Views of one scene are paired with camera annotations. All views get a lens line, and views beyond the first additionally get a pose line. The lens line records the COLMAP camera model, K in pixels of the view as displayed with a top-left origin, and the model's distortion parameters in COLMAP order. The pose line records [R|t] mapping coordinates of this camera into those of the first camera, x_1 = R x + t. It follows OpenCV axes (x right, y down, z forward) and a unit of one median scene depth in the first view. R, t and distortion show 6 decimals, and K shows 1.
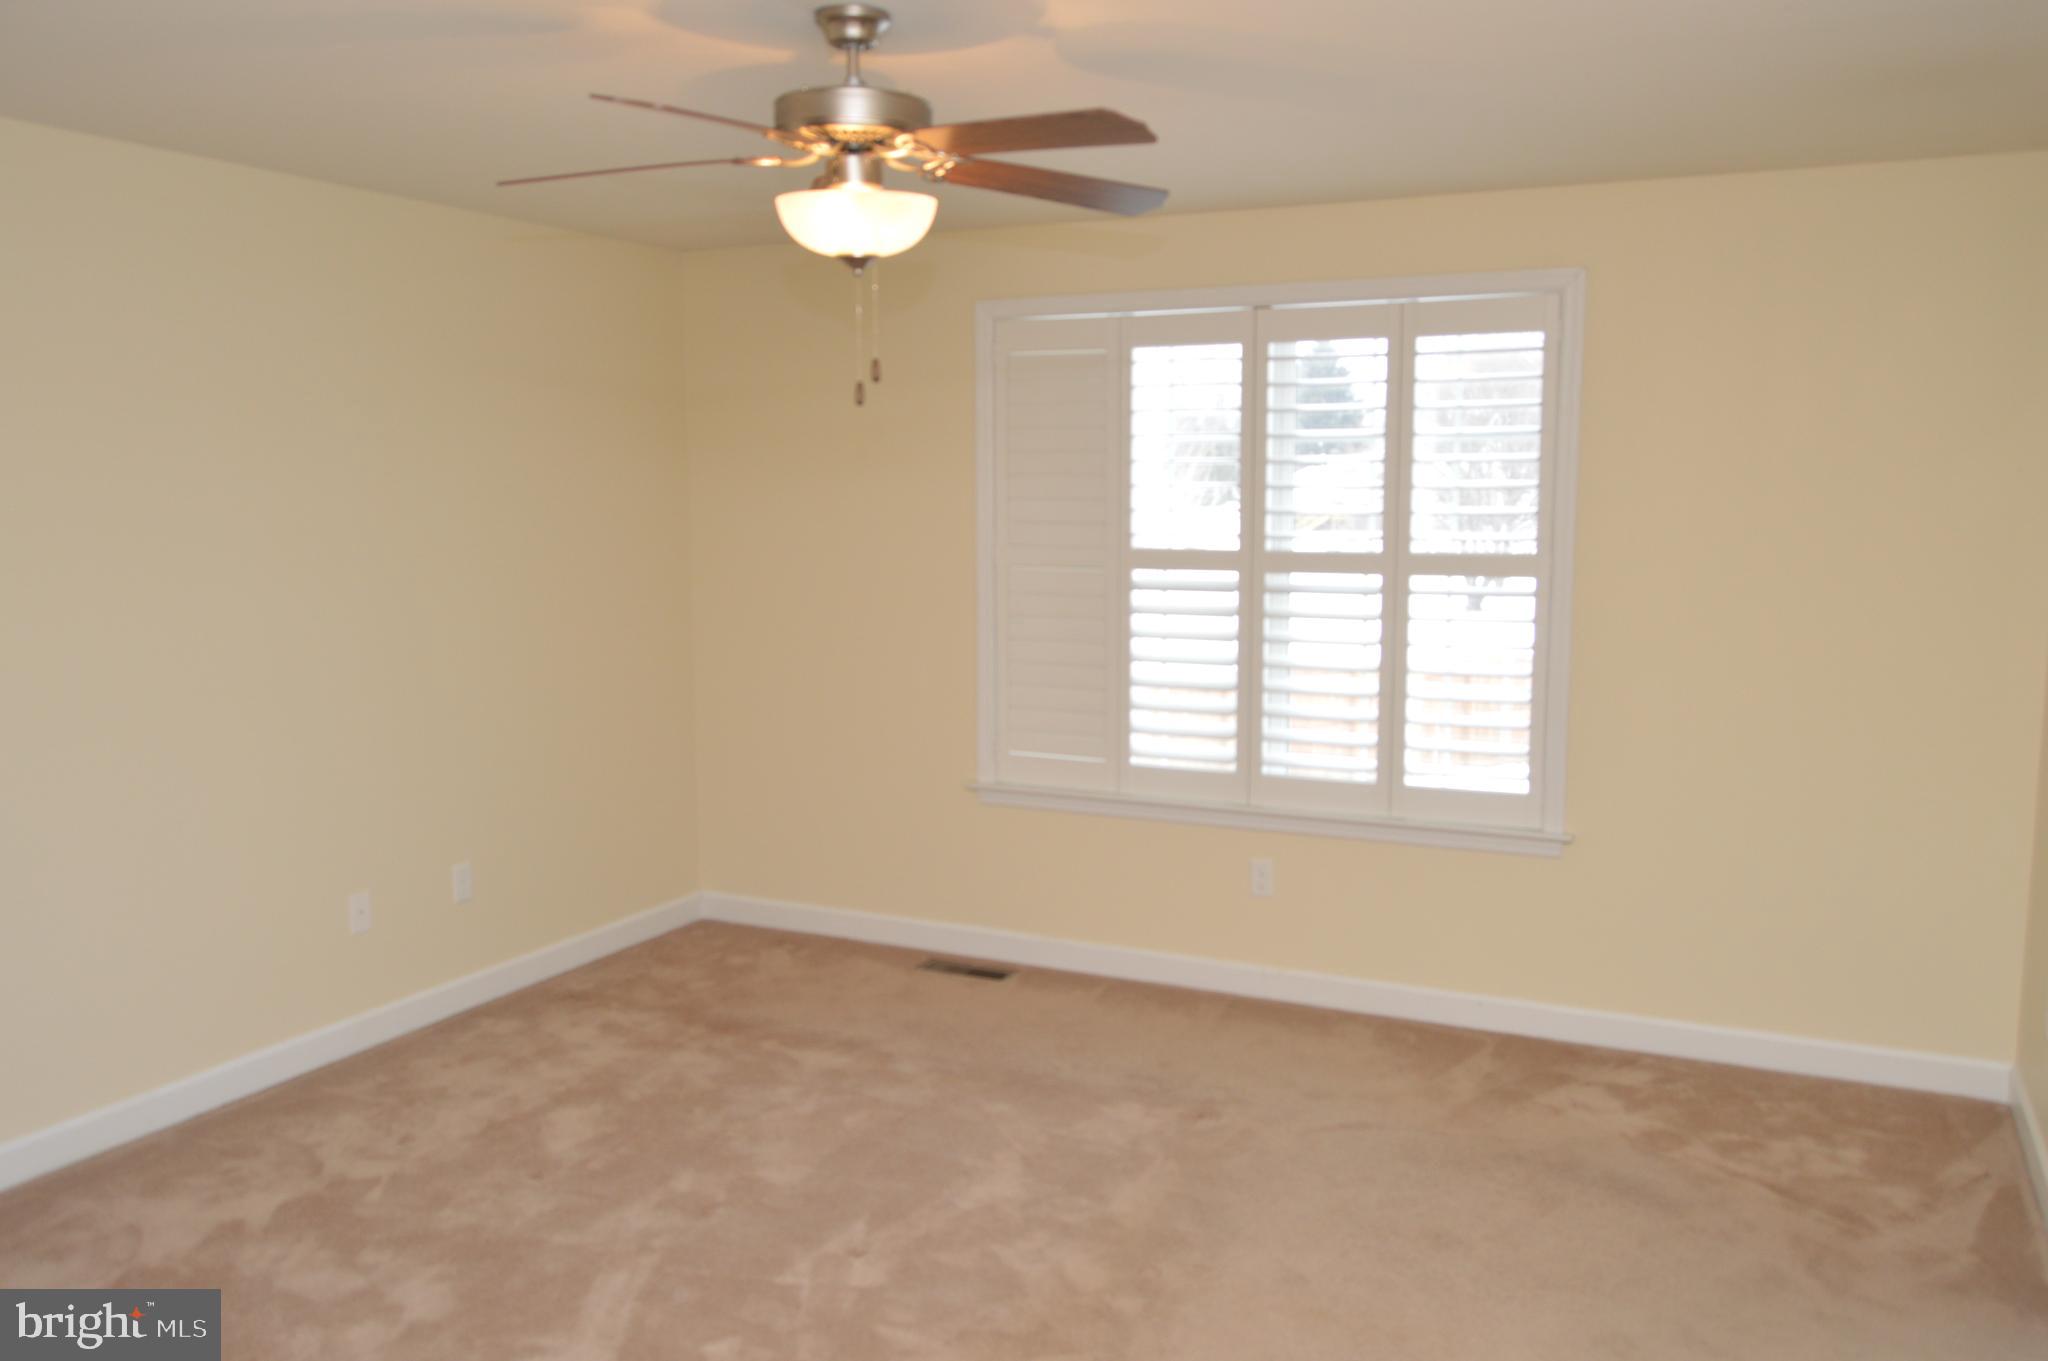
lens RADIAL K [[1686.5, 0, 1024.0], [0, 1686.5, 680.5], [0, 0, 1]] dist [0.002346, 0.103039]
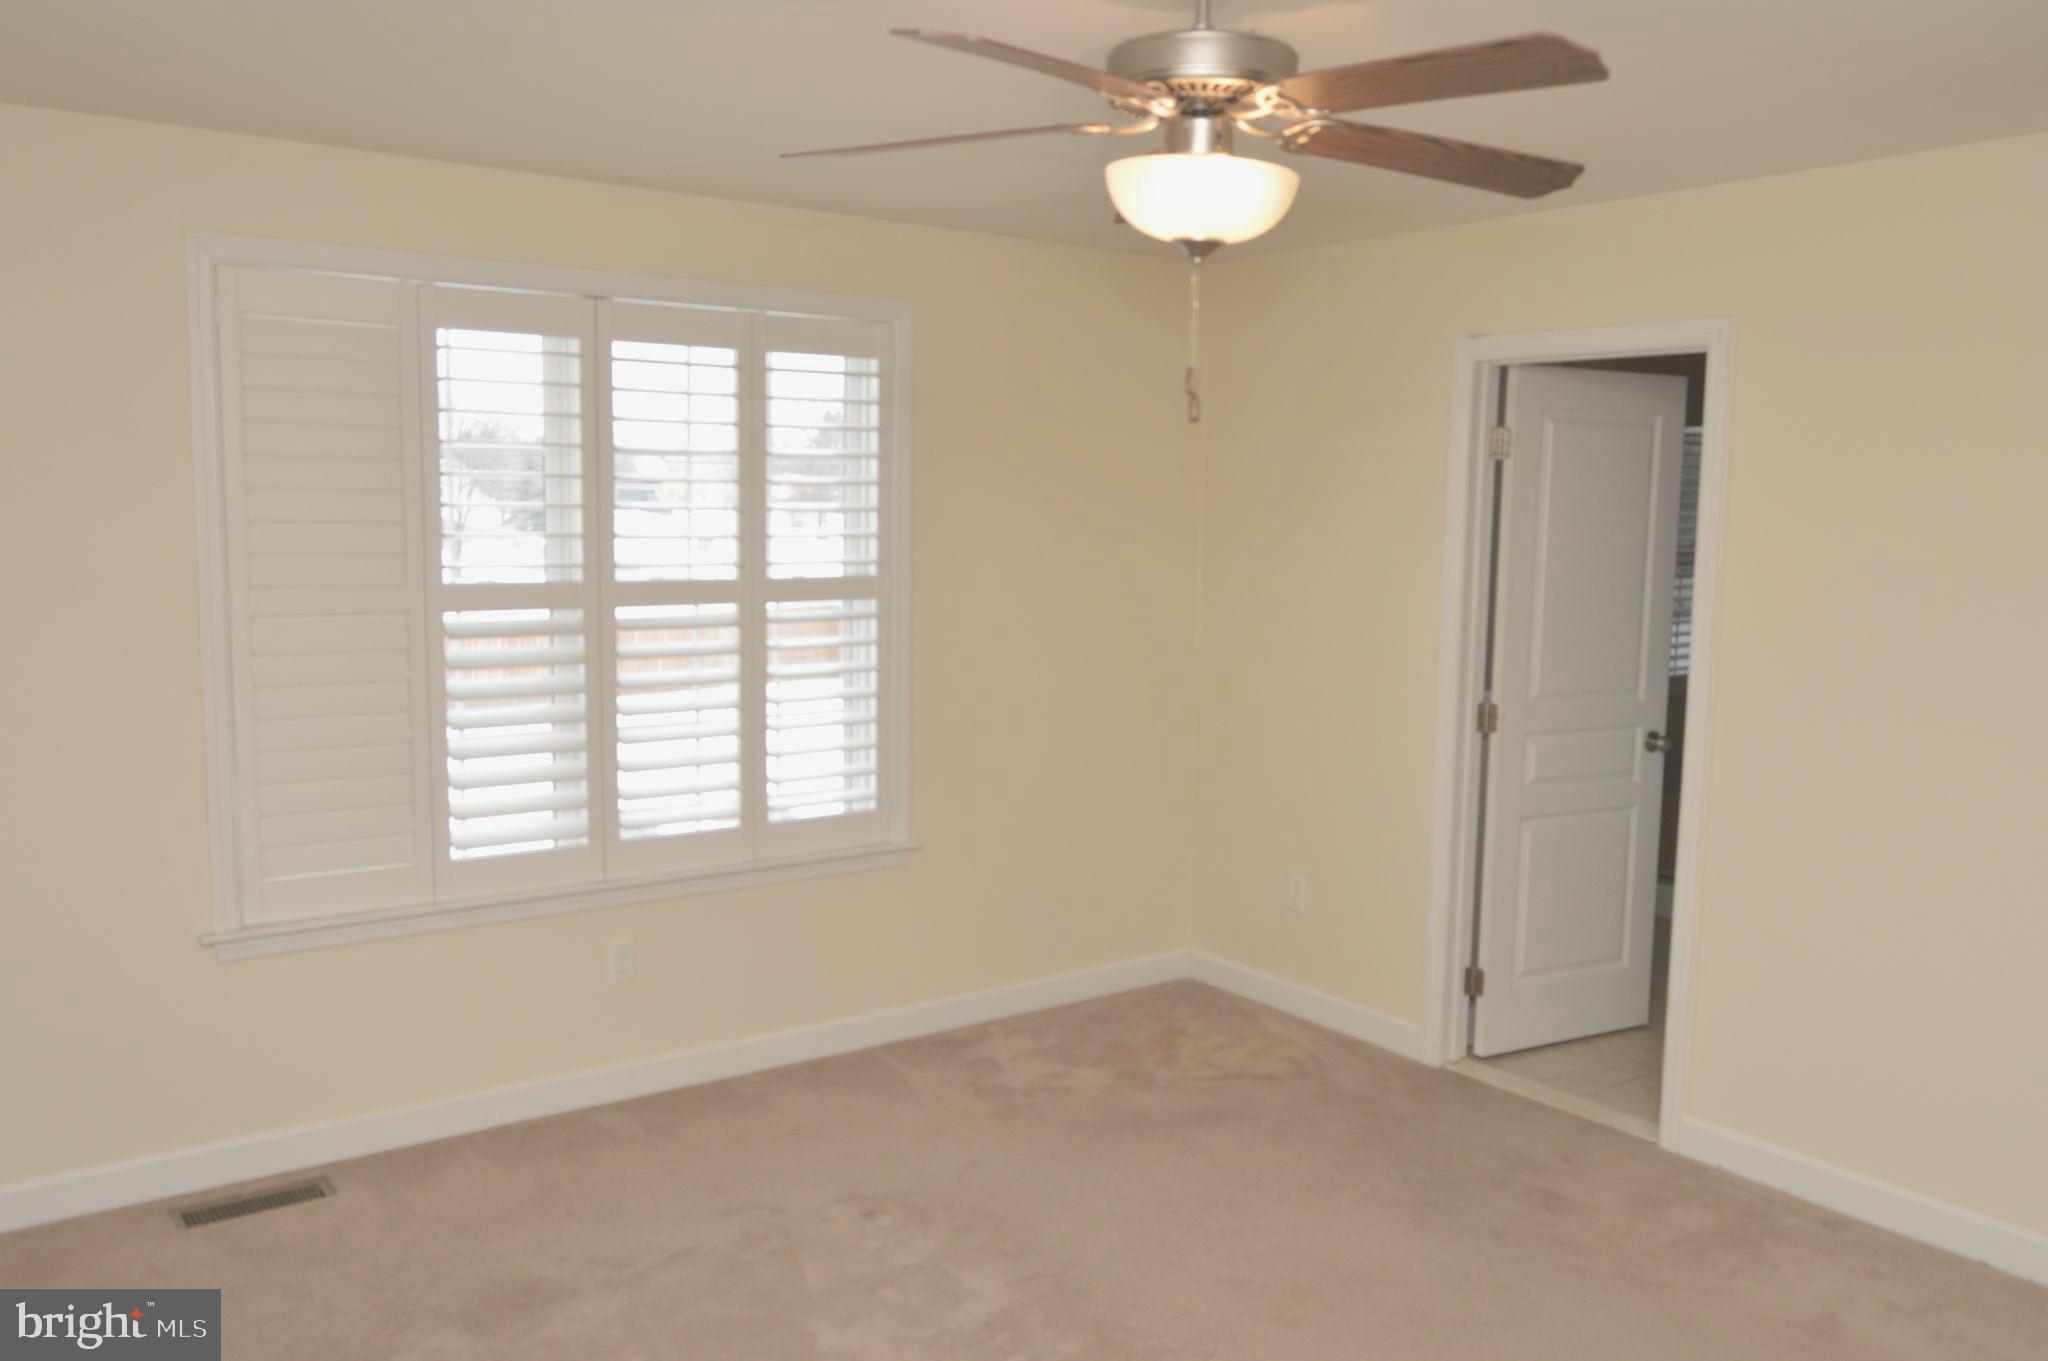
lens RADIAL K [[1686.5, 0, 1024.0], [0, 1686.5, 680.5], [0, 0, 1]] dist [0.002346, 0.103039]
pose [[0.453484, -0.083439, 0.887350, -0.555795], [0.094839, 0.994473, 0.045044, -0.047797], [-0.886204, 0.063729, 0.458891, 0.442722]]
